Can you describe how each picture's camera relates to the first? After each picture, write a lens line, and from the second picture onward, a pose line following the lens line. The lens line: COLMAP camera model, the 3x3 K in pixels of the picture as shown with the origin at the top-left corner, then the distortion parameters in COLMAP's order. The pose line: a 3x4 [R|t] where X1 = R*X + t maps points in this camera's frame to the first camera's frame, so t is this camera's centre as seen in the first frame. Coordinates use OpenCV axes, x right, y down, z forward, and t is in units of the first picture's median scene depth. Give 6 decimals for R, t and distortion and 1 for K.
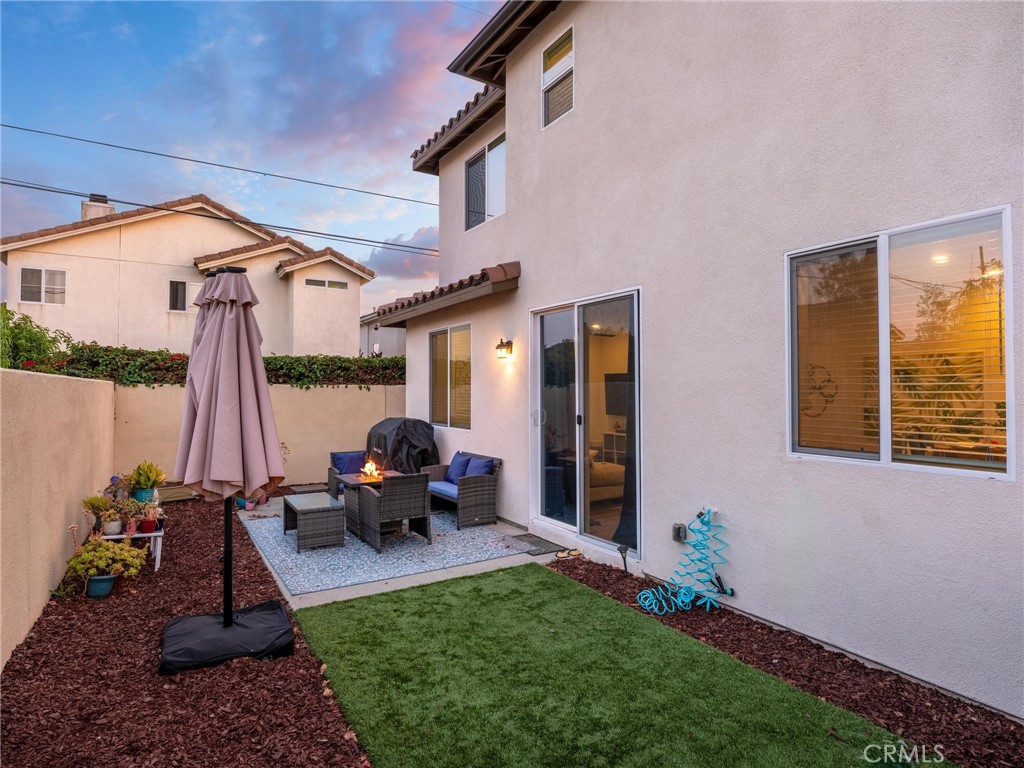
lens RADIAL K [[561.6, 0, 512.0], [0, 561.6, 384.0], [0, 0, 1]] dist [0.001042, -0.000079]
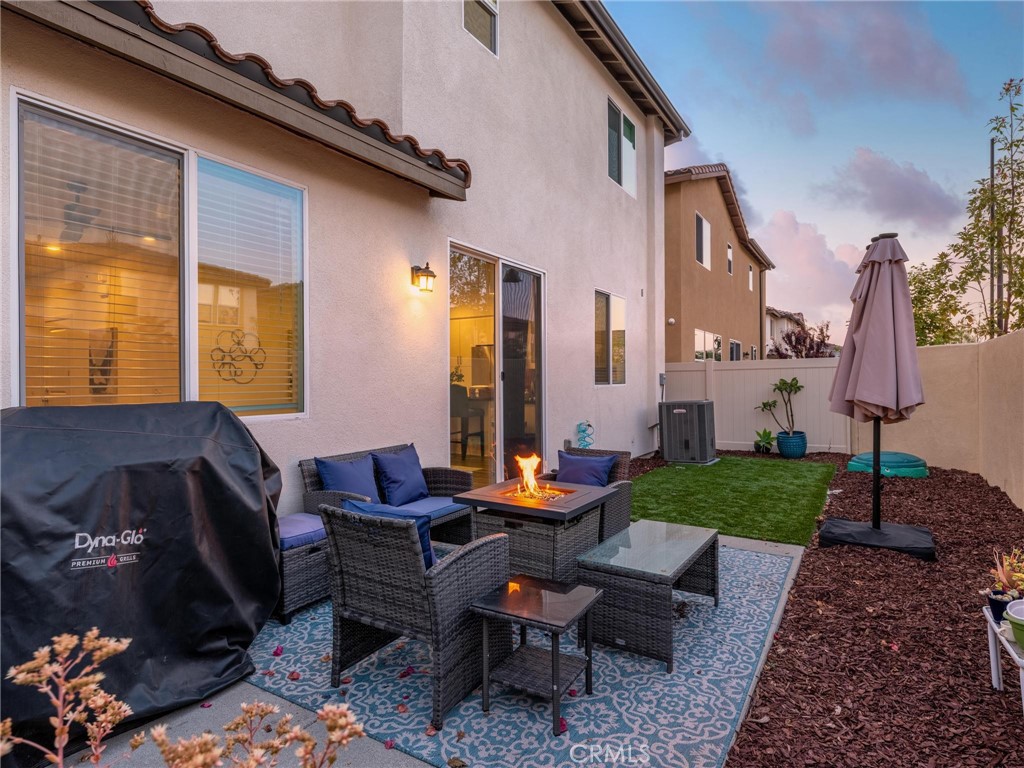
lens RADIAL K [[571.7, 0, 512.0], [0, 571.7, 384.0], [0, 0, 1]] dist [0.001832, 0.000346]
pose [[-0.449182, -0.002159, 0.893438, -0.567079], [-0.003801, 0.999993, 0.000505, 0.053783], [-0.893432, -0.003169, -0.449187, 1.019185]]
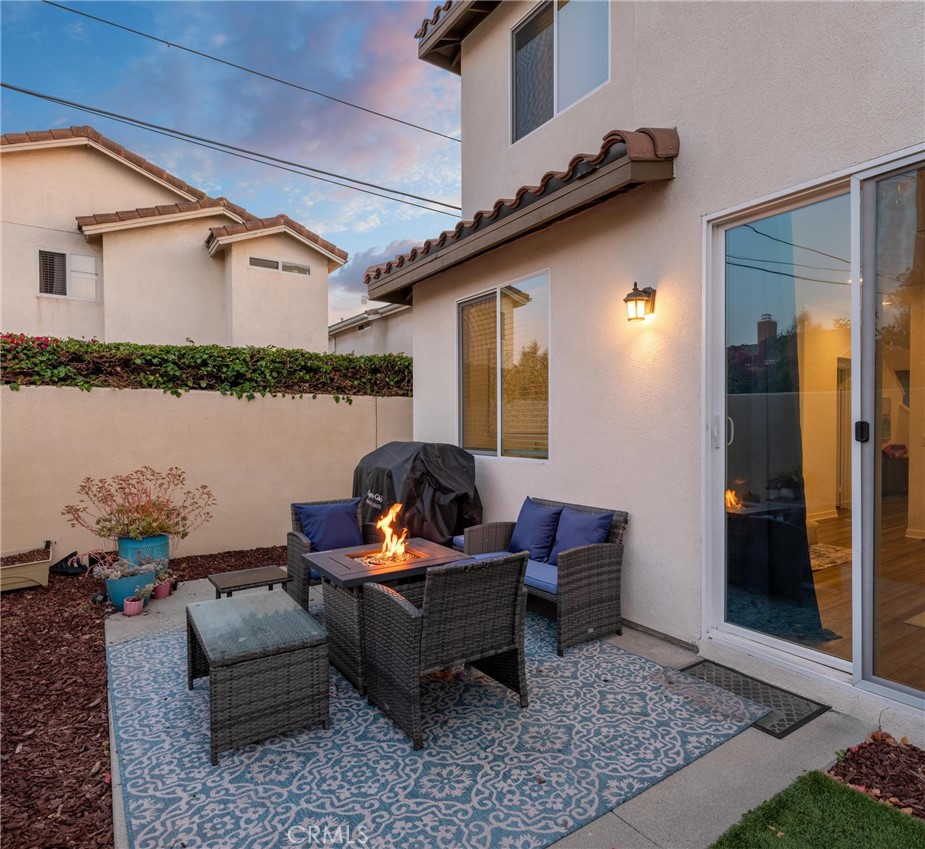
lens RADIAL K [[584.6, 0, 560.2], [0, 584.6, 439.0], [0, 0, 1]] dist [0.002435, 0.000226]
pose [[0.992331, -0.002870, 0.123577, -0.130506], [-0.001543, 0.999365, 0.035602, 0.037907], [-0.123601, -0.035520, 0.991696, 0.395640]]
